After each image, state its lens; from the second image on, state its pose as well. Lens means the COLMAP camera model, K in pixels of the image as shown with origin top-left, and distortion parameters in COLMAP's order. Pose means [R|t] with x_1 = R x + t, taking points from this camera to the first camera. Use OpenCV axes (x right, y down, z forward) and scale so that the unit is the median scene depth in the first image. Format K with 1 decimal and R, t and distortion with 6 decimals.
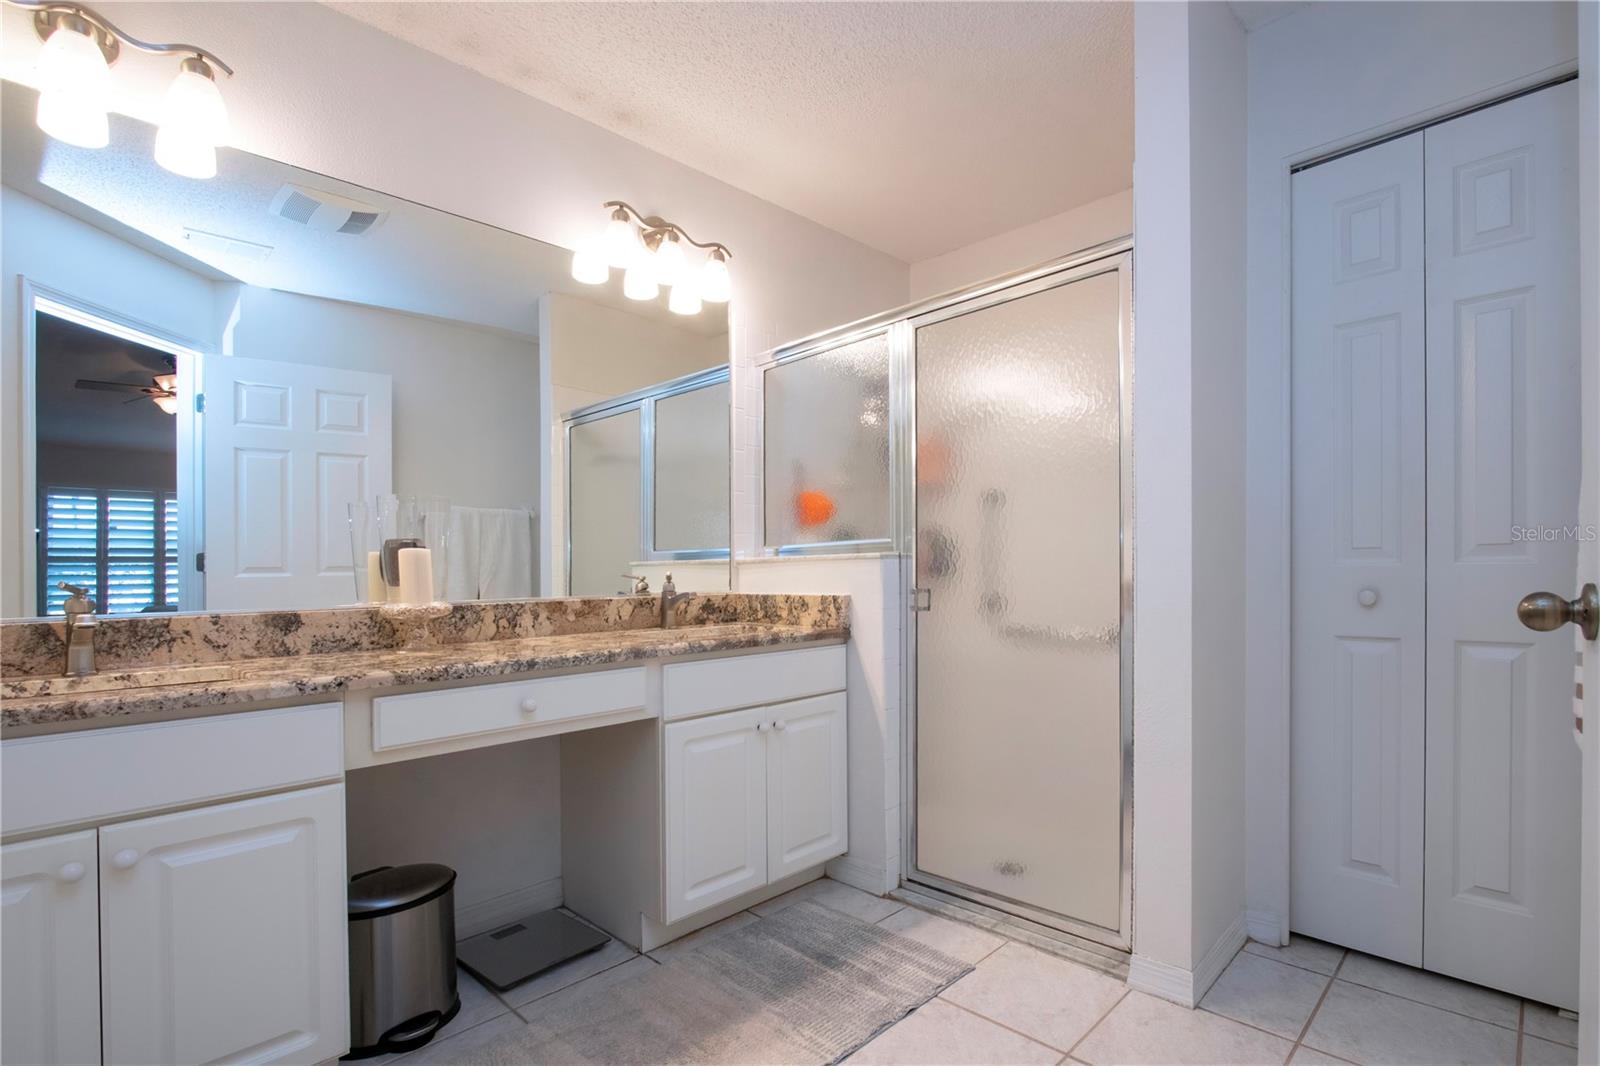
lens RADIAL K [[769.4, 0, 853.1], [0, 769.4, 583.0], [0, 0, 1]] dist [-0.018163, 0.001254]
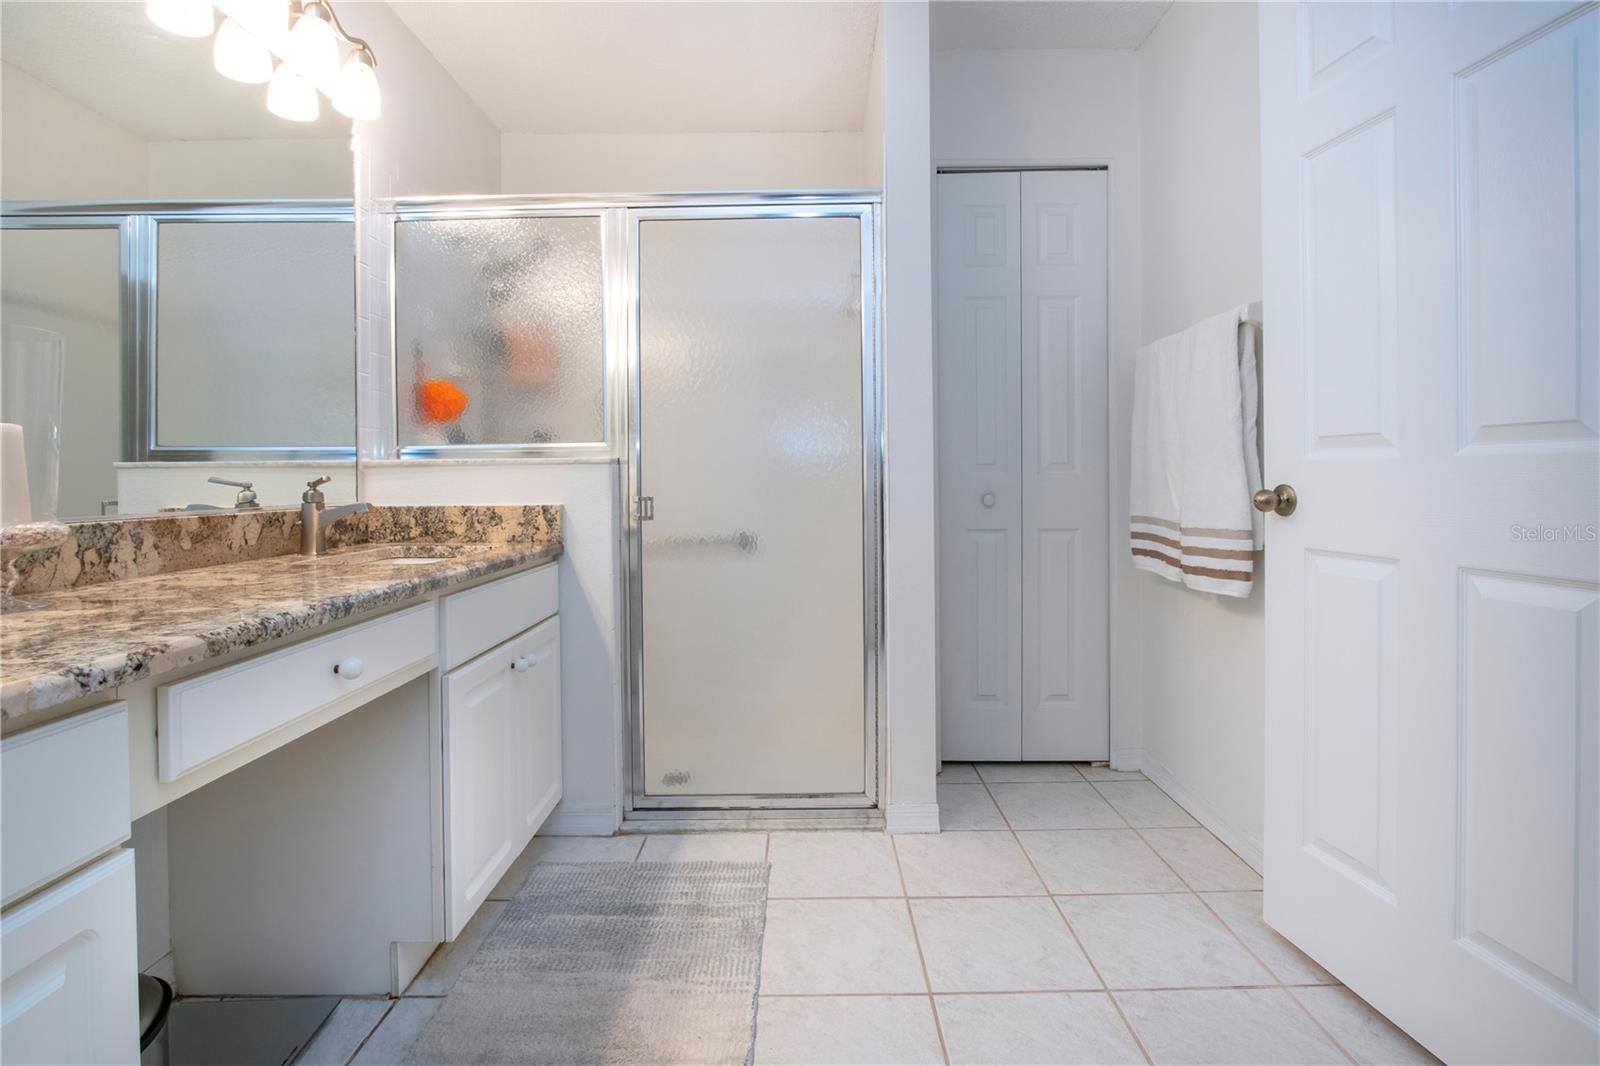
lens RADIAL K [[769.4, 0, 847.0], [0, 769.4, 491.9], [0, 0, 1]] dist [-0.018163, 0.001254]
pose [[0.725262, -0.002002, 0.688470, -0.458698], [0.007215, 0.999963, -0.004692, 0.009352], [-0.688435, 0.008370, 0.725249, 0.174991]]
